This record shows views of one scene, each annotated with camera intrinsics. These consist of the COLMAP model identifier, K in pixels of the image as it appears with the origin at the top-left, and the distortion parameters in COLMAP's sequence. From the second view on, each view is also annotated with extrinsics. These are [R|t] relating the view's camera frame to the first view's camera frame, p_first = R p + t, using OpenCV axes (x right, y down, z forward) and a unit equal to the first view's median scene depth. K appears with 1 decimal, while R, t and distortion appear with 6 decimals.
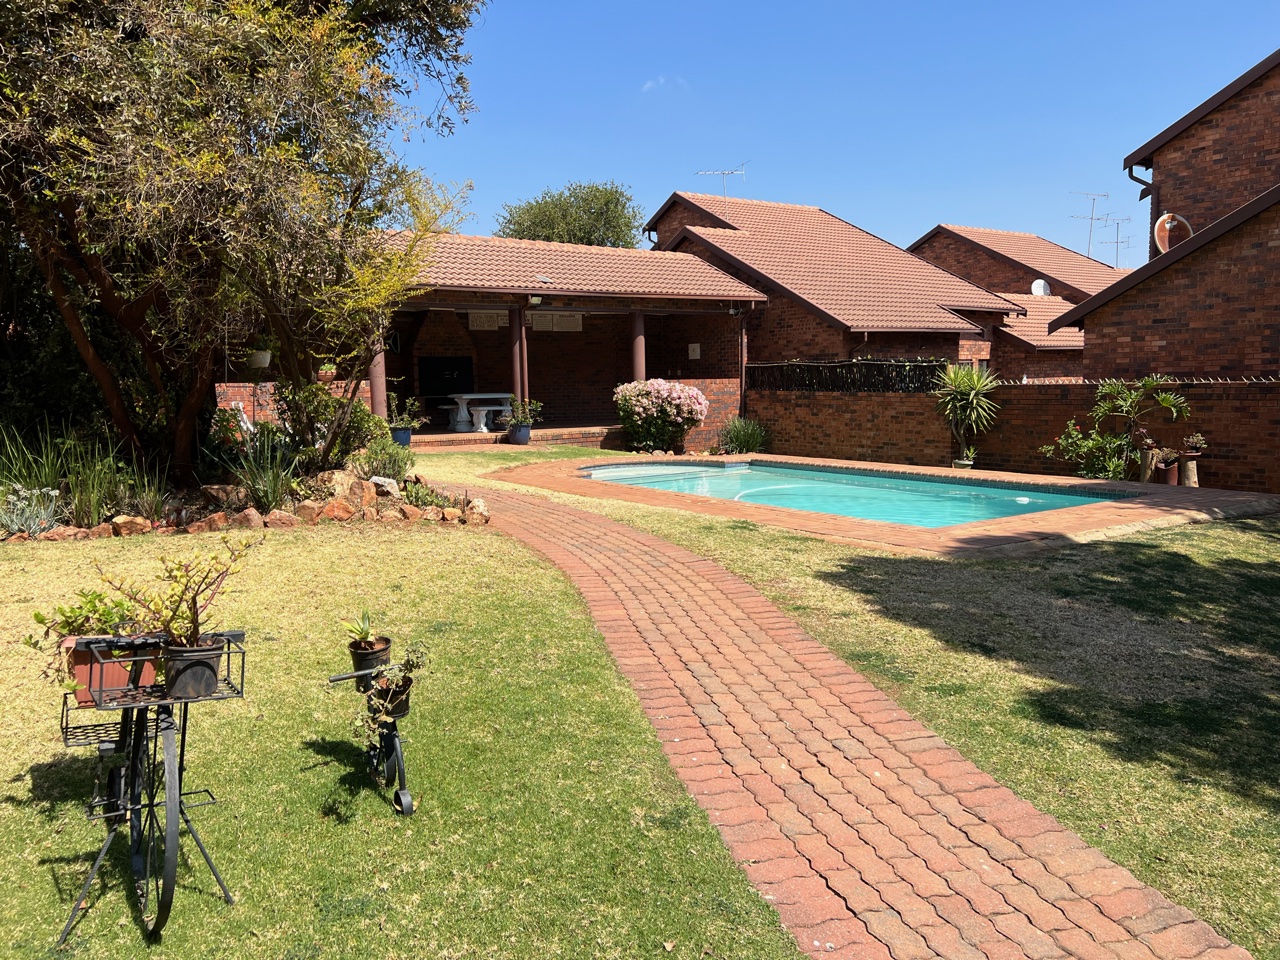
lens RADIAL K [[934.0, 0, 642.8], [0, 934.0, 475.7], [0, 0, 1]] dist [-0.025701, -0.017699]
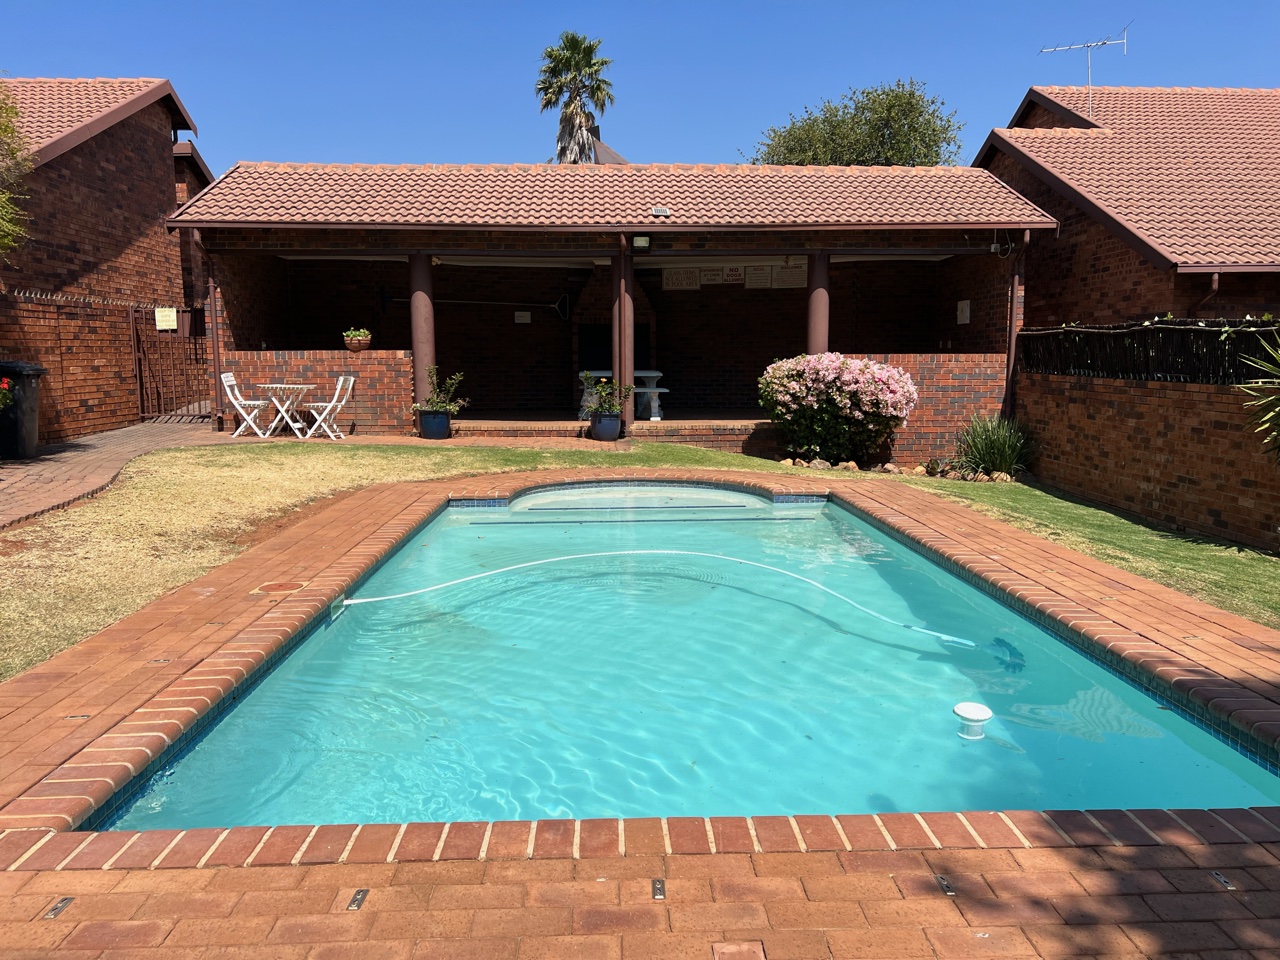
lens RADIAL K [[934.0, 0, 637.1], [0, 934.0, 486.2], [0, 0, 1]] dist [-0.025701, -0.017699]
pose [[0.836551, 0.085799, -0.541129, 0.270713], [-0.064973, 0.996228, 0.057514, -0.038105], [0.544023, -0.012955, 0.838970, 0.365399]]
